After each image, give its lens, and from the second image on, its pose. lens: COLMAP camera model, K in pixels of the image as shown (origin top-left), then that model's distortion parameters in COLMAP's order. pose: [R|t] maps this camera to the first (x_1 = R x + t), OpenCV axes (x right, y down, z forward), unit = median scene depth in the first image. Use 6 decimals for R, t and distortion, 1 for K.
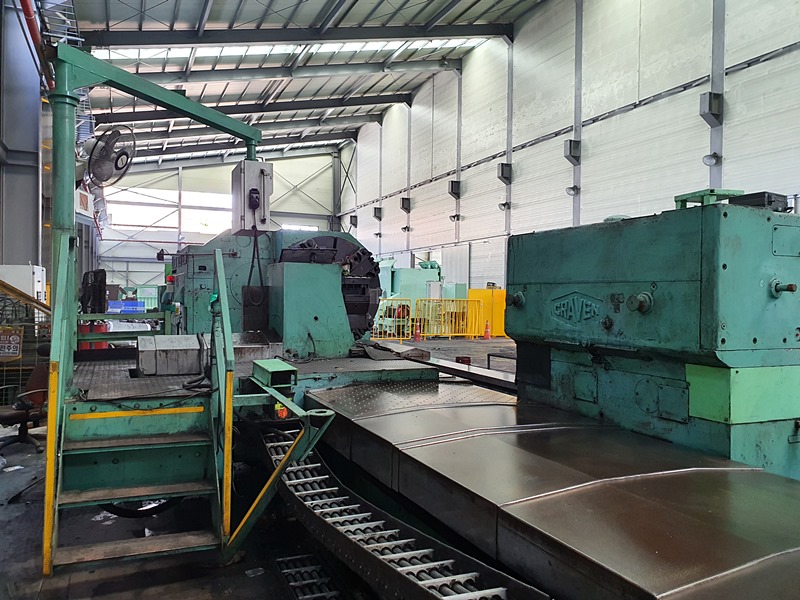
lens RADIAL K [[621.0, 0, 394.8], [0, 621.0, 305.4], [0, 0, 1]] dist [0.018658, -0.012574]
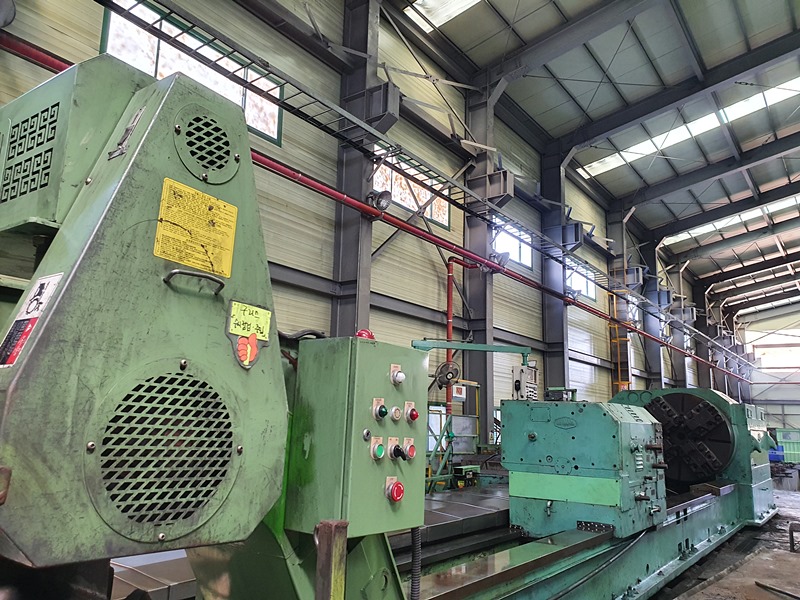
lens RADIAL K [[621.0, 0, 389.5], [0, 621.0, 305.5], [0, 0, 1]] dist [0.018658, -0.012574]
pose [[0.489198, -0.157444, -0.857844, 0.203340], [-0.037452, 0.978872, -0.201014, -0.001651], [0.871368, 0.130464, 0.472966, -0.046893]]
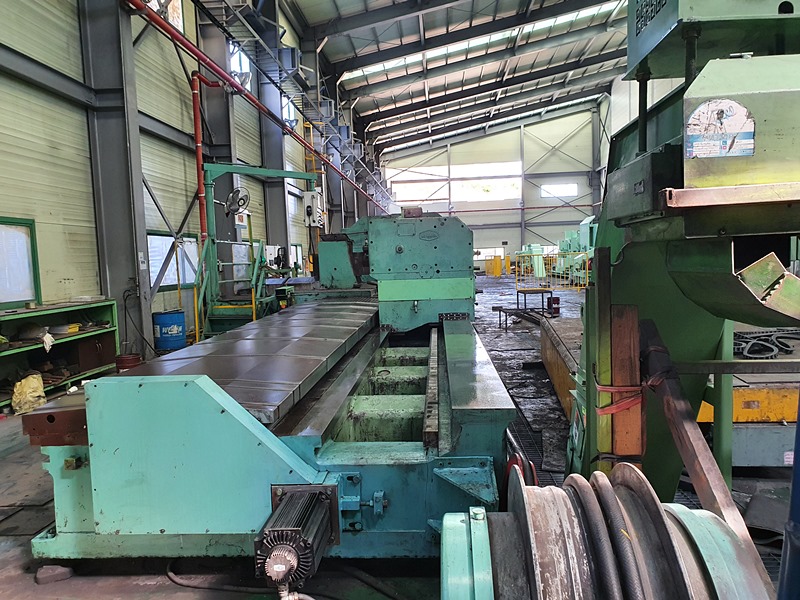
lens RADIAL K [[621.0, 0, 396.2], [0, 621.0, 316.9], [0, 0, 1]] dist [0.018658, -0.012574]
pose [[0.883700, 0.004805, -0.468029, 0.154780], [0.034874, 0.996492, 0.076078, 0.004910], [0.466753, -0.083552, 0.880432, -0.106811]]
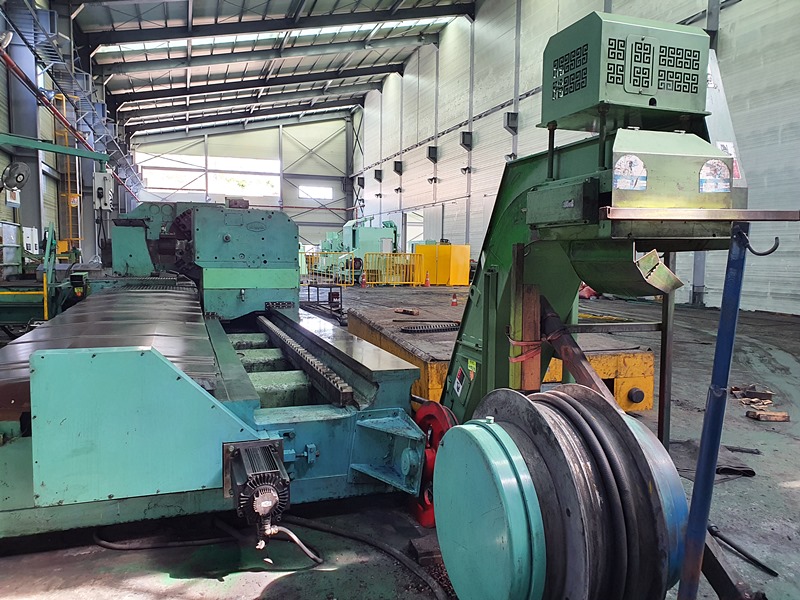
lens RADIAL K [[621.0, 0, 387.2], [0, 621.0, 308.4], [0, 0, 1]] dist [0.018658, -0.012574]
pose [[0.994934, 0.010365, -0.099997, 0.133791], [-0.003032, 0.997312, 0.073210, 0.006318], [0.100487, -0.072536, 0.992291, -0.131722]]
